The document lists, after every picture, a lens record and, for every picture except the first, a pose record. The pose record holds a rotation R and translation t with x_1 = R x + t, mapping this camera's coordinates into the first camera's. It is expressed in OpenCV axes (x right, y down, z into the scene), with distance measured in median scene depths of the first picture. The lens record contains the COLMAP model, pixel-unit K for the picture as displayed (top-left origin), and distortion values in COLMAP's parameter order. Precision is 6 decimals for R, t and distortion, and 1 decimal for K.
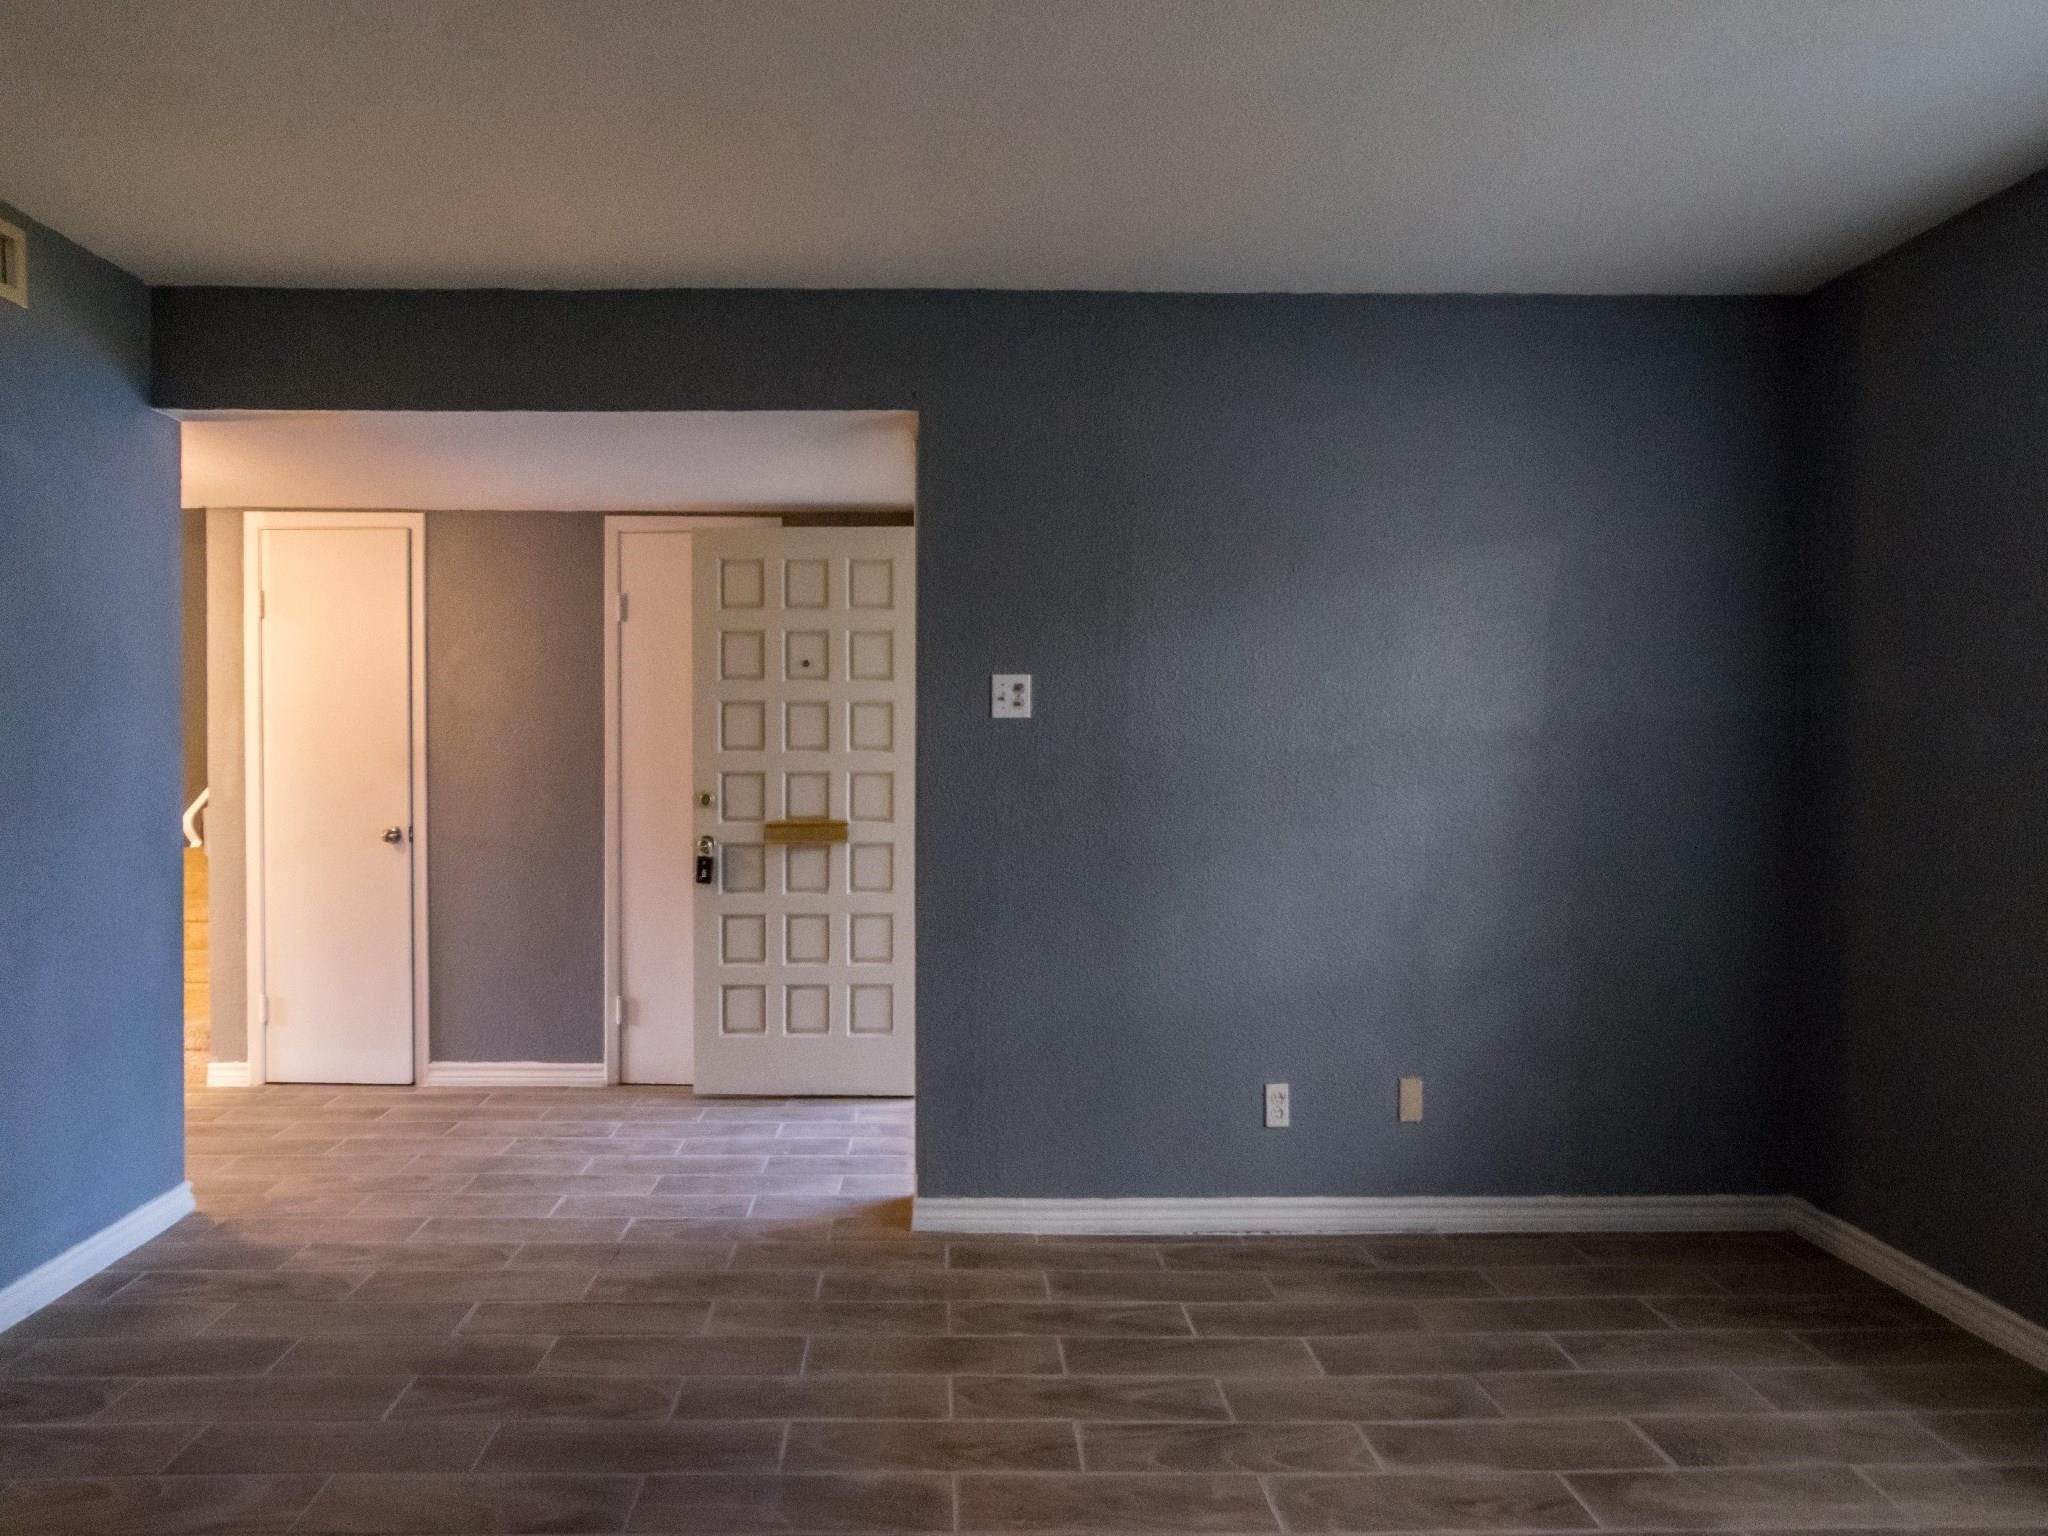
lens RADIAL K [[1032.9, 0, 1021.6], [0, 1032.9, 760.7], [0, 0, 1]] dist [-0.003091, -0.000367]
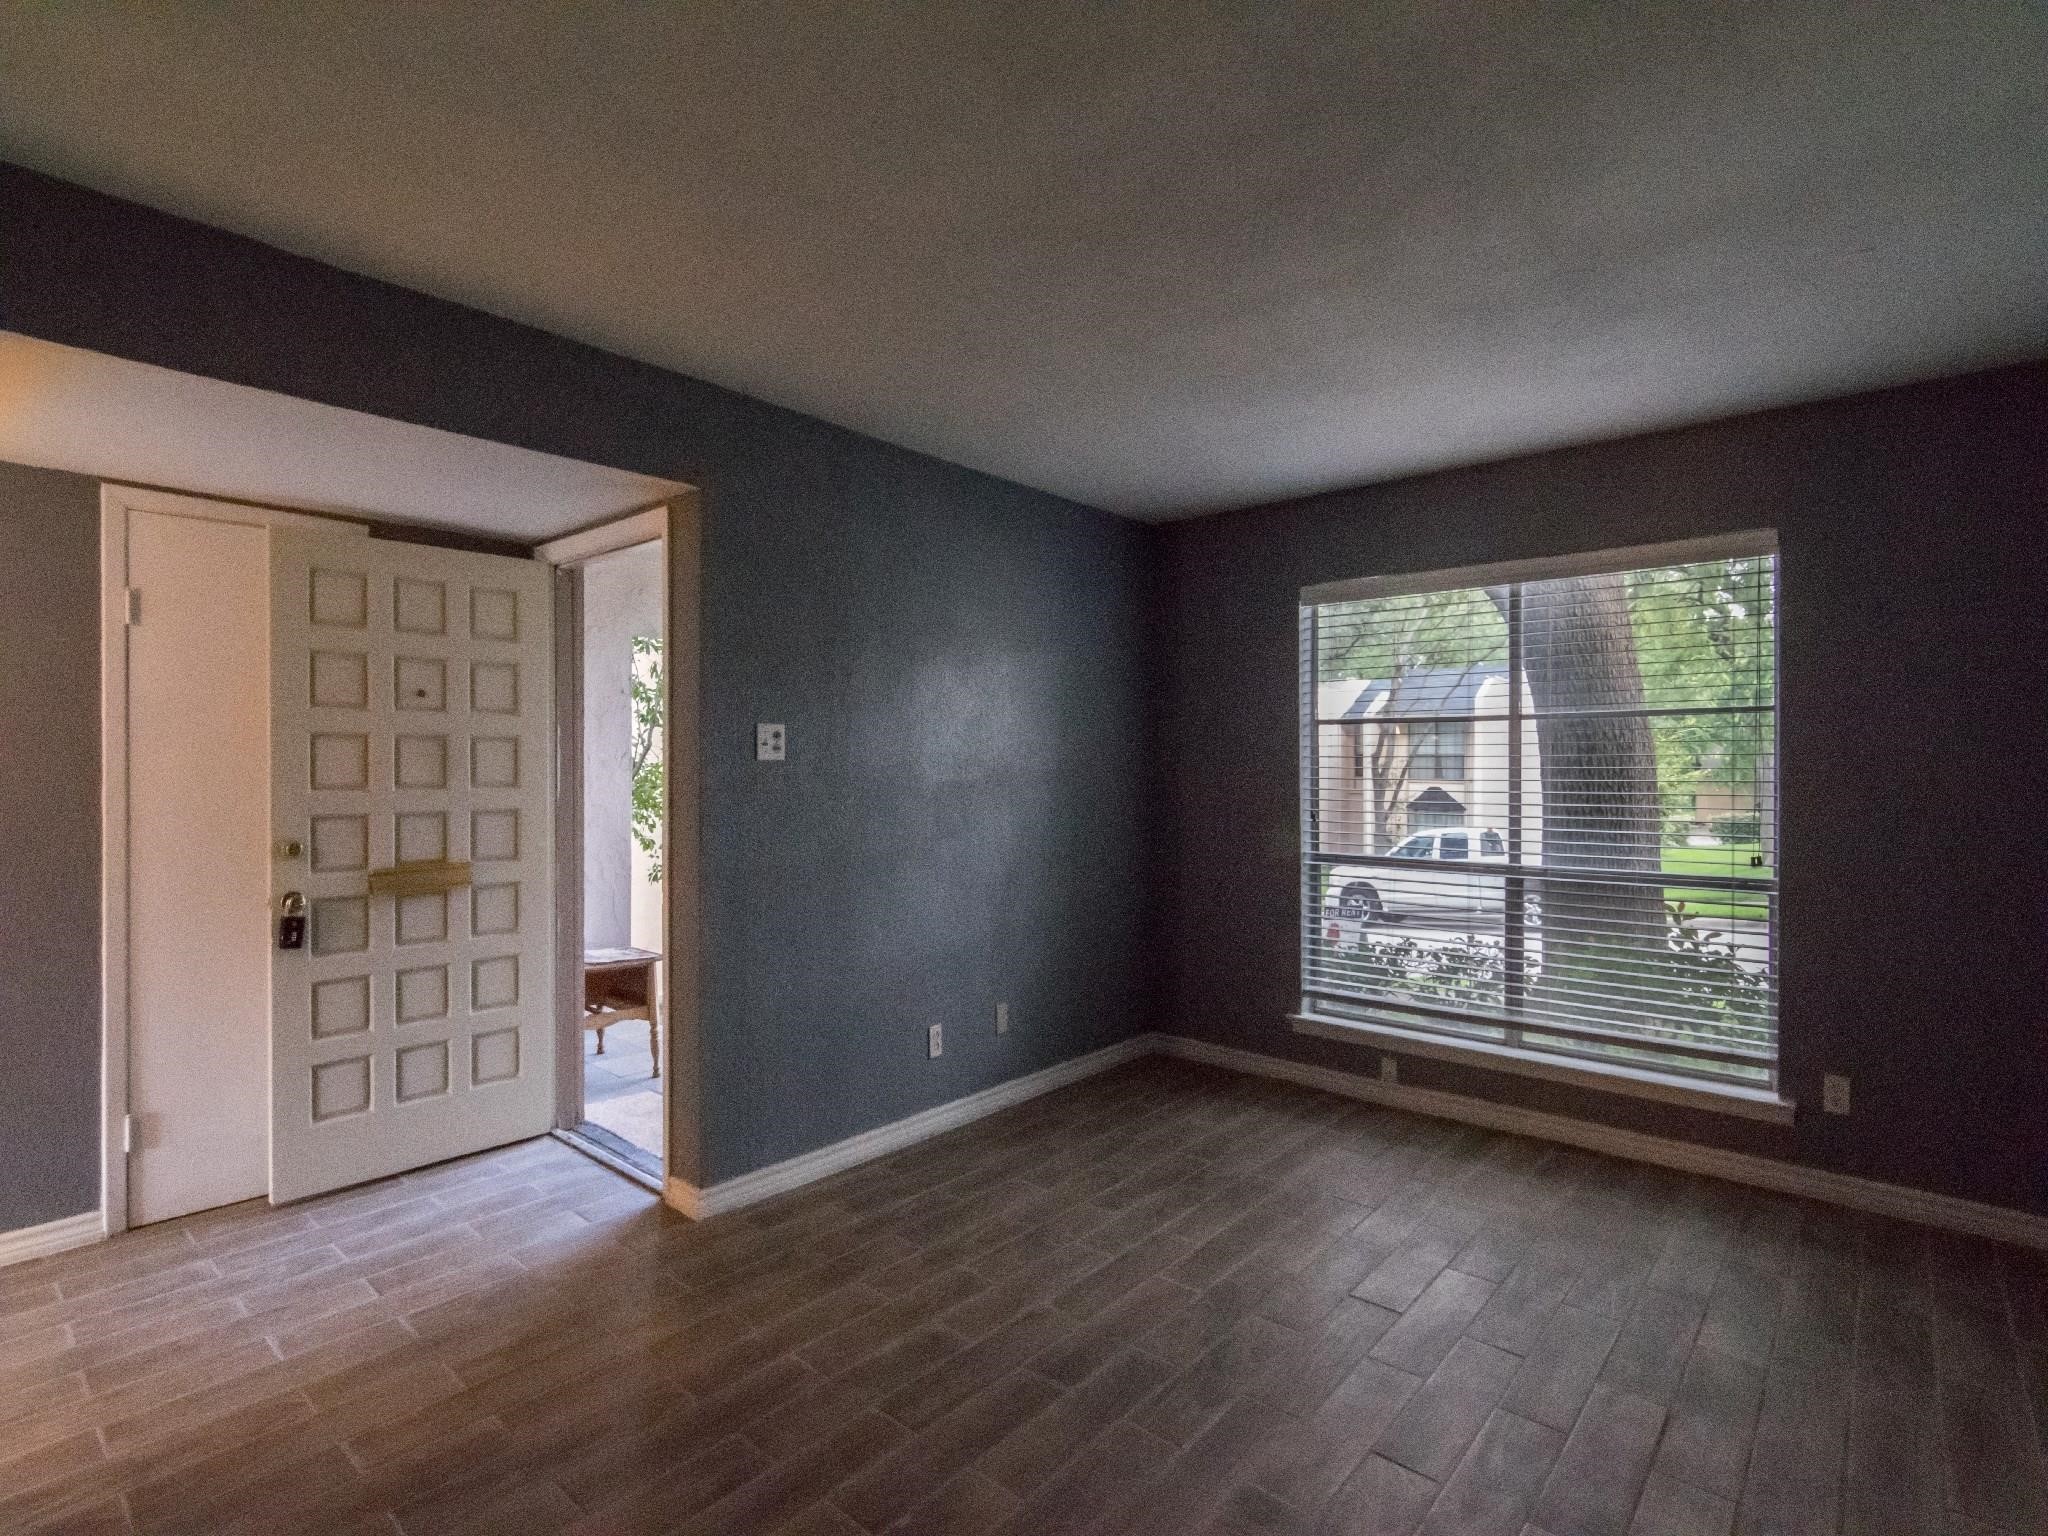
lens RADIAL K [[1012.6, 0, 1024.0], [0, 1012.6, 768.0], [0, 0, 1]] dist [0.000632, 0.001108]
pose [[0.666220, -0.004347, 0.745743, -0.535024], [0.010208, 0.999942, -0.003291, -0.020098], [-0.745686, 0.009805, 0.666226, 0.004219]]
